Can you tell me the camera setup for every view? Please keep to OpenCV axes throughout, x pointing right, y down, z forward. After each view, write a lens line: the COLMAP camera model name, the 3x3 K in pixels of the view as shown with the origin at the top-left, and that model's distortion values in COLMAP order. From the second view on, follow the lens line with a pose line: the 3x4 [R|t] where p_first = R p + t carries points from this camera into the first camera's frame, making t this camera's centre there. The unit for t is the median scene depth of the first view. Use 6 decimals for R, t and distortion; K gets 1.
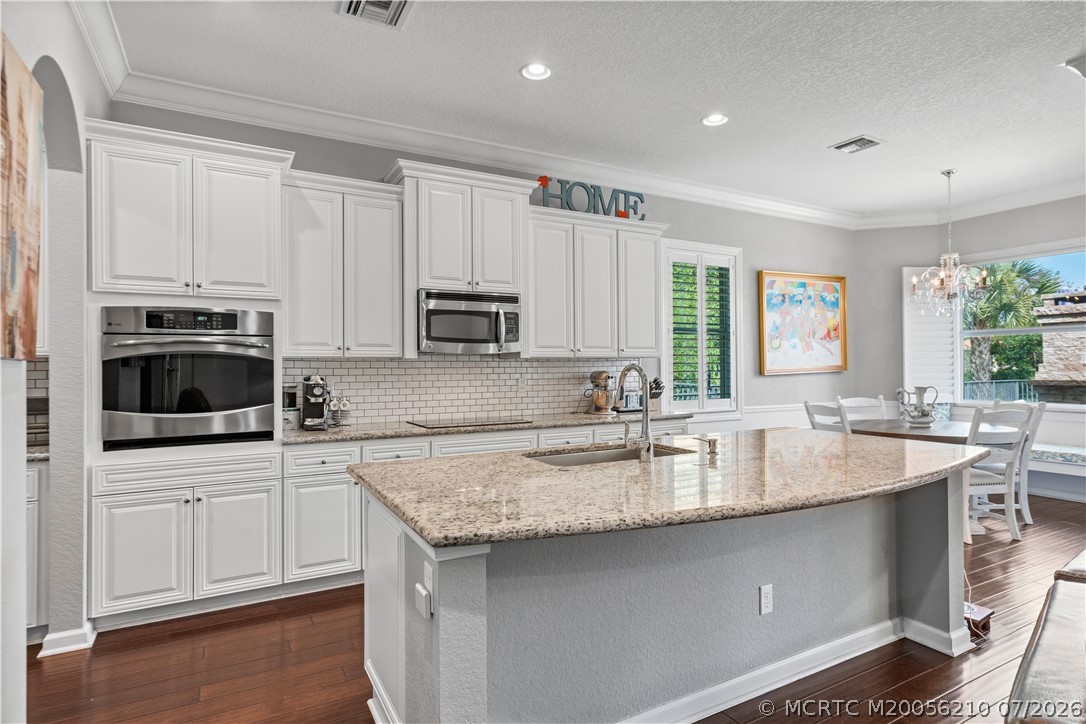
lens RADIAL K [[574.8, 0, 543.0], [0, 574.8, 362.0], [0, 0, 1]] dist [0.014185, -0.000122]
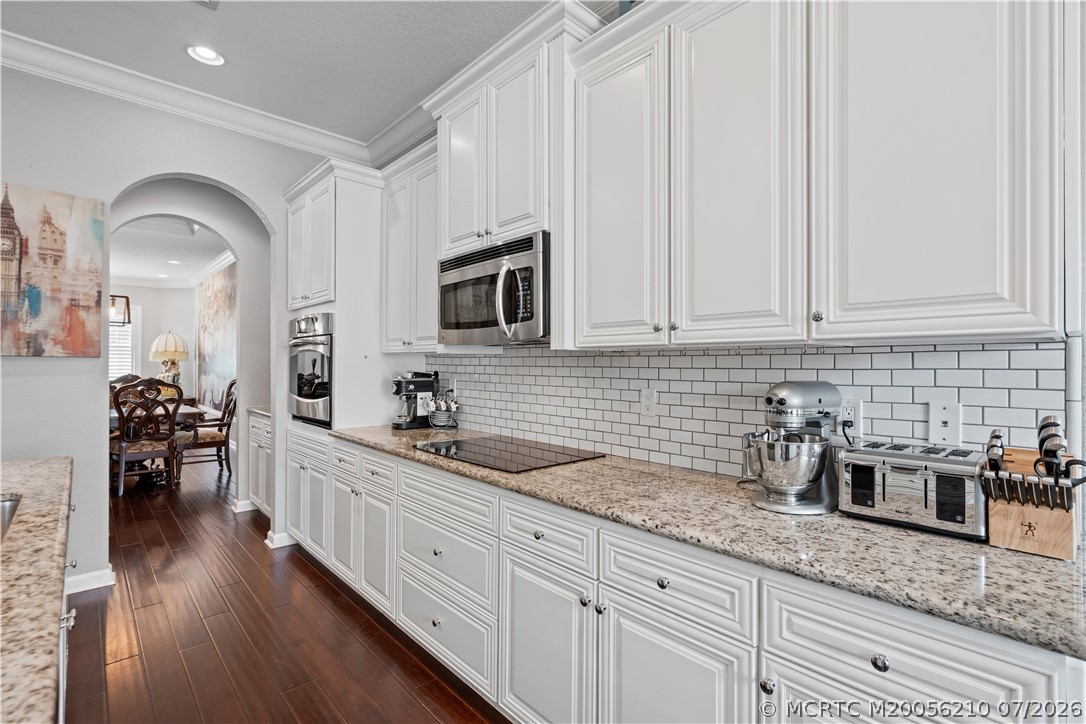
lens RADIAL K [[495.5, 0, 543.0], [0, 495.5, 362.0], [0, 0, 1]] dist [0.001375, 0.000460]
pose [[0.236734, 0.004186, -0.971565, 0.385467], [0.000991, 0.999989, 0.004550, 0.002069], [0.971574, -0.002040, 0.236727, 0.835725]]
